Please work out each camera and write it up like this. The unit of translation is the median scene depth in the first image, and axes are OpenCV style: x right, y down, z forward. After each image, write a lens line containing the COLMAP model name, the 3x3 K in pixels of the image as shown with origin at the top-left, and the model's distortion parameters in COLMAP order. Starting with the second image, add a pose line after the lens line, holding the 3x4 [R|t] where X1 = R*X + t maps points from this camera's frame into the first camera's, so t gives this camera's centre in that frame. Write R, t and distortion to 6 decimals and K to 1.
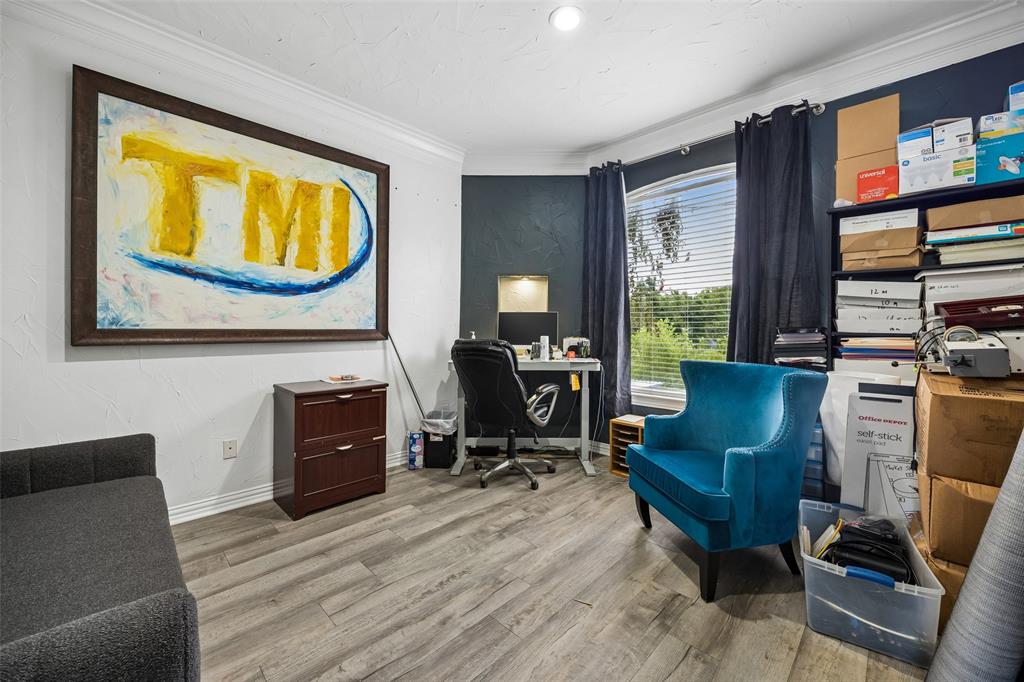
lens RADIAL K [[396.3, 0, 512.8], [0, 396.3, 336.3], [0, 0, 1]] dist [0.002735, -0.000003]
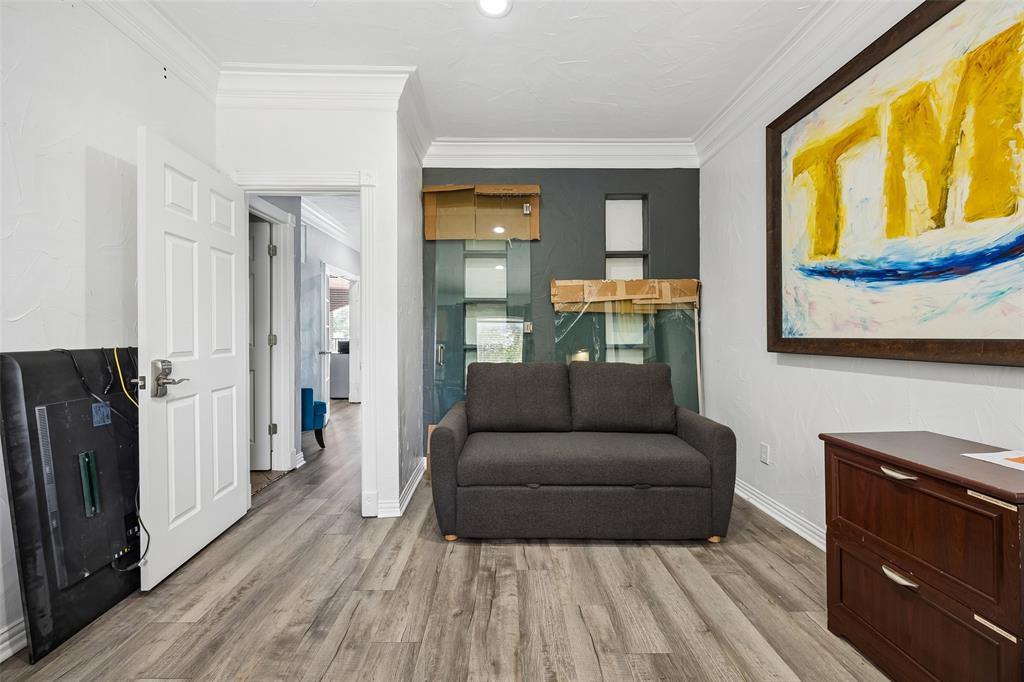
lens RADIAL K [[396.3, 0, 507.8], [0, 396.3, 339.3], [0, 0, 1]] dist [0.002735, -0.000003]
pose [[-0.697476, 0.000904, -0.716607, 0.302934], [-0.017188, 0.999690, 0.017990, -0.019496], [0.716402, 0.024864, -0.697245, 1.100747]]
